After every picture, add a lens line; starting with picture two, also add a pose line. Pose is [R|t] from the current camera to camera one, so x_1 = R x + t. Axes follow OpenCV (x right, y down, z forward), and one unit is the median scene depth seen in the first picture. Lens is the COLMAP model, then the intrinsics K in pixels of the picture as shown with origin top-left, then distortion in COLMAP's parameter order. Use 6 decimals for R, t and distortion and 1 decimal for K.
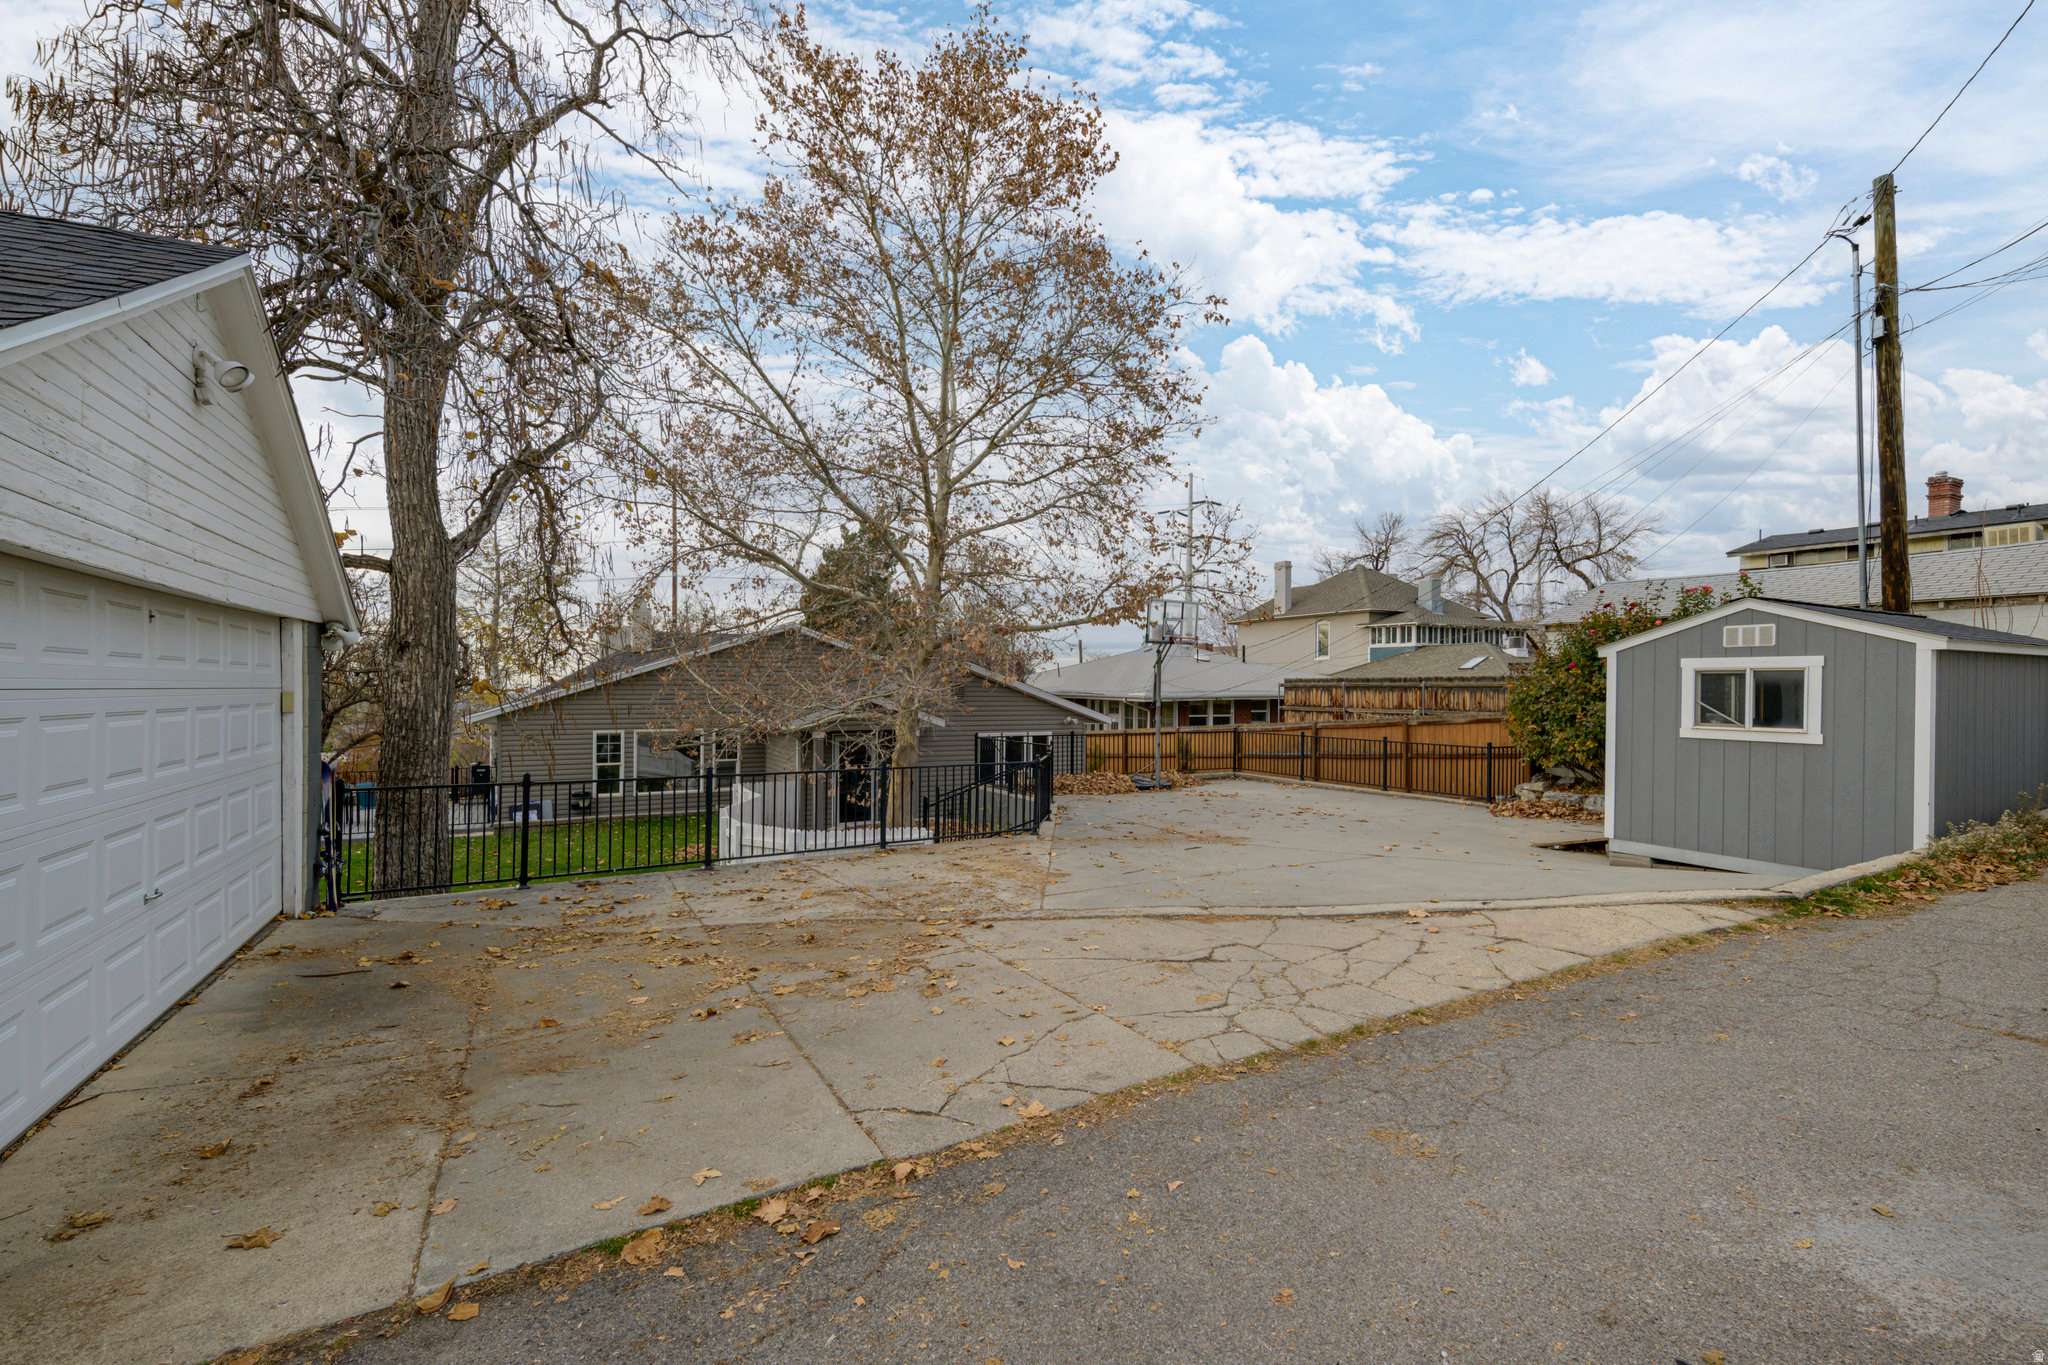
lens RADIAL K [[895.5, 0, 1030.6], [0, 895.5, 698.0], [0, 0, 1]] dist [0.008661, -0.000700]
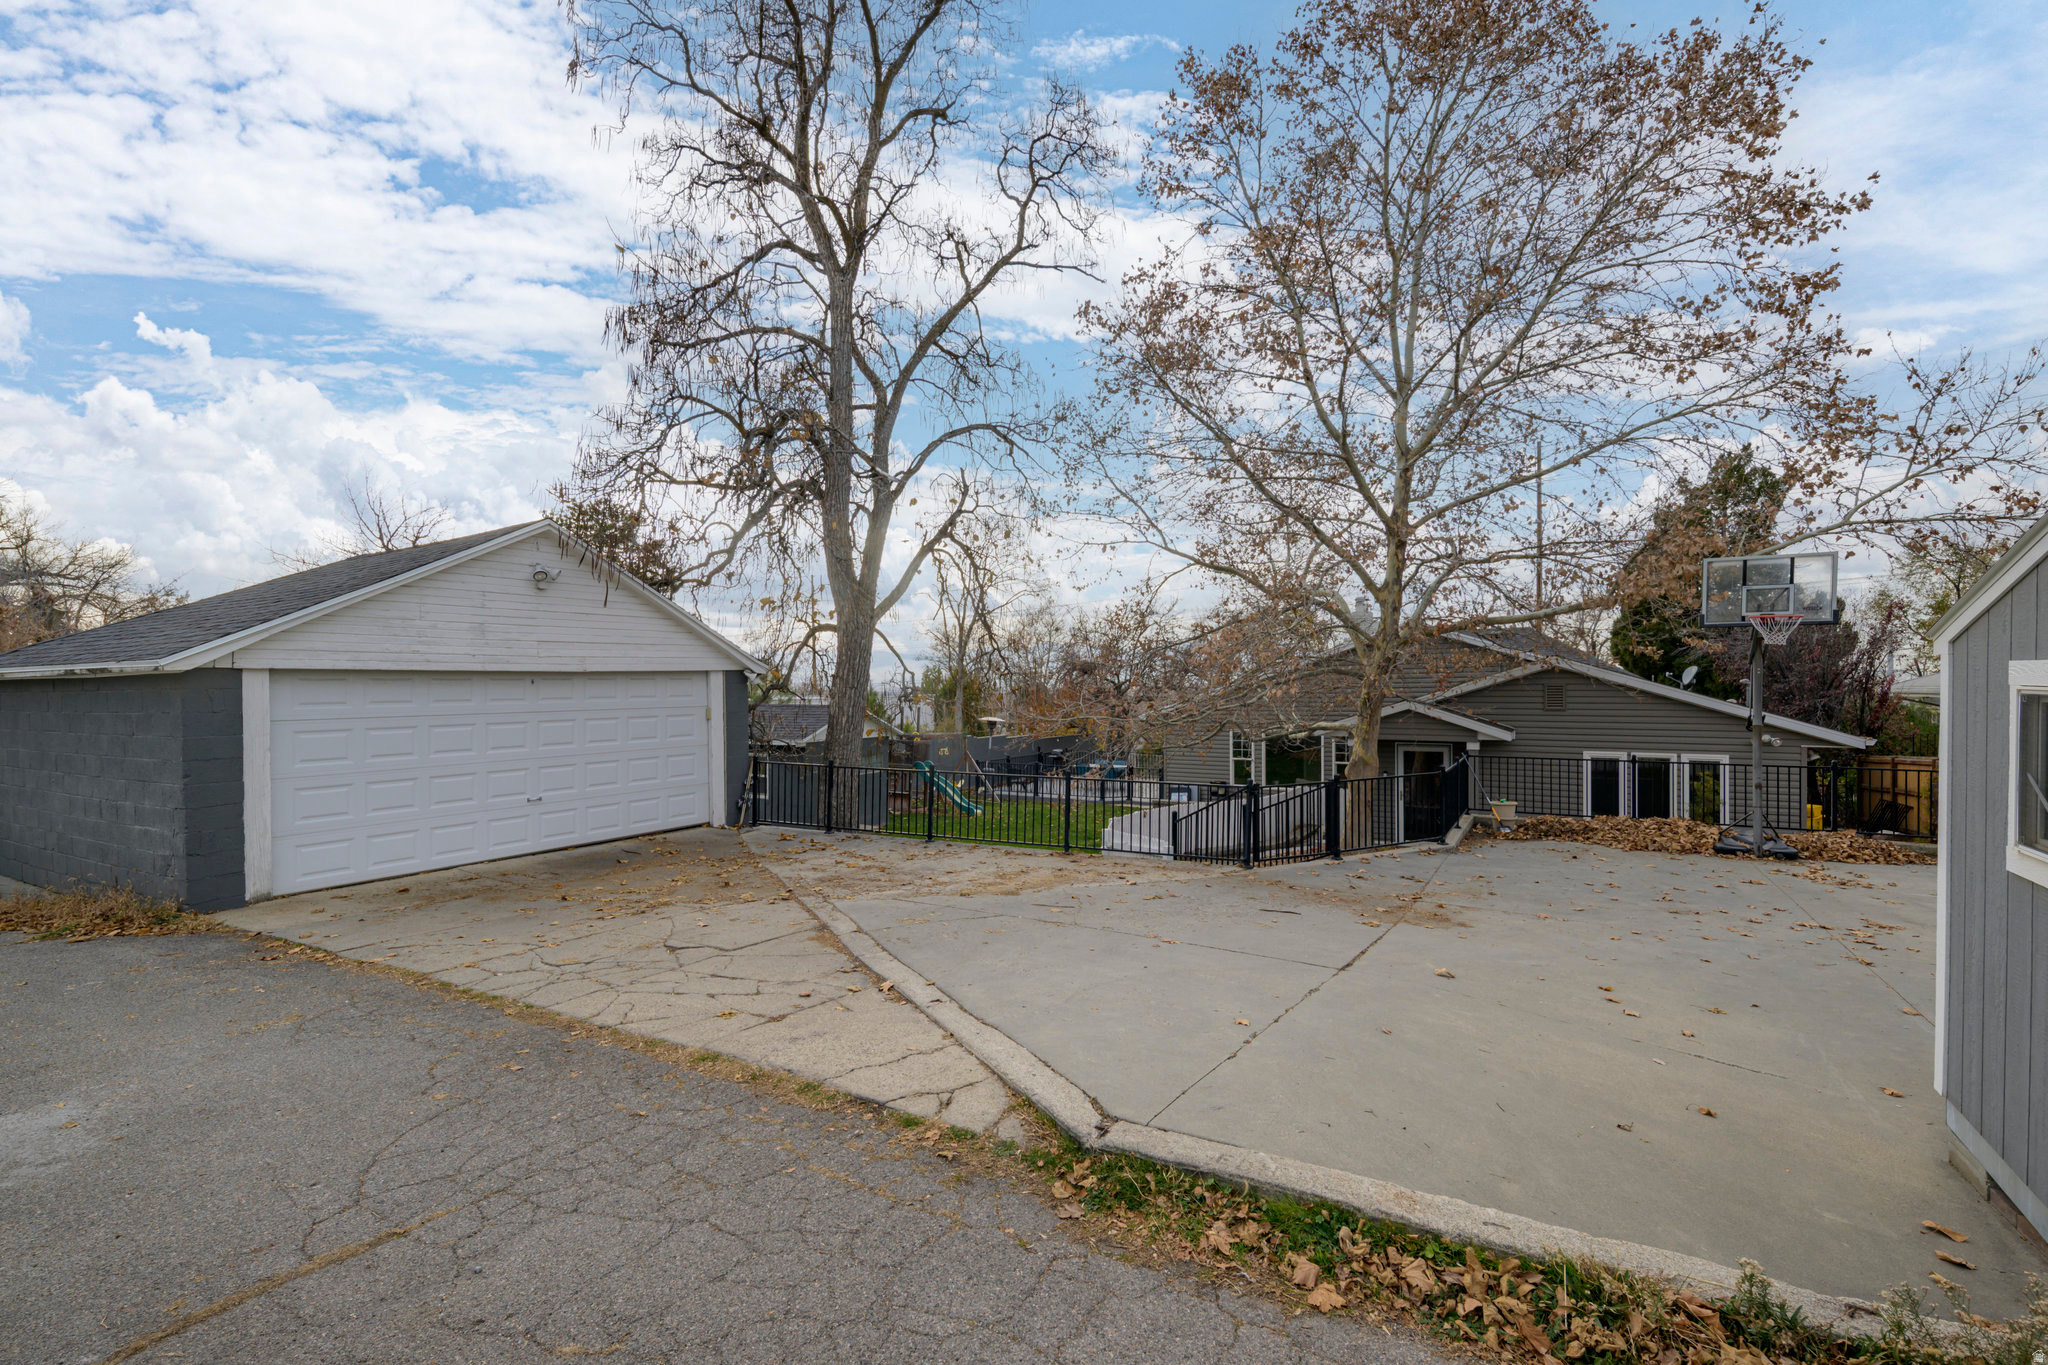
lens RADIAL K [[895.5, 0, 1032.3], [0, 895.5, 692.8], [0, 0, 1]] dist [0.008661, -0.000700]
pose [[0.508767, 0.002251, -0.860901, 1.449471], [0.001500, 0.999993, 0.003502, -0.056907], [0.860903, -0.003073, 0.508760, 0.781372]]
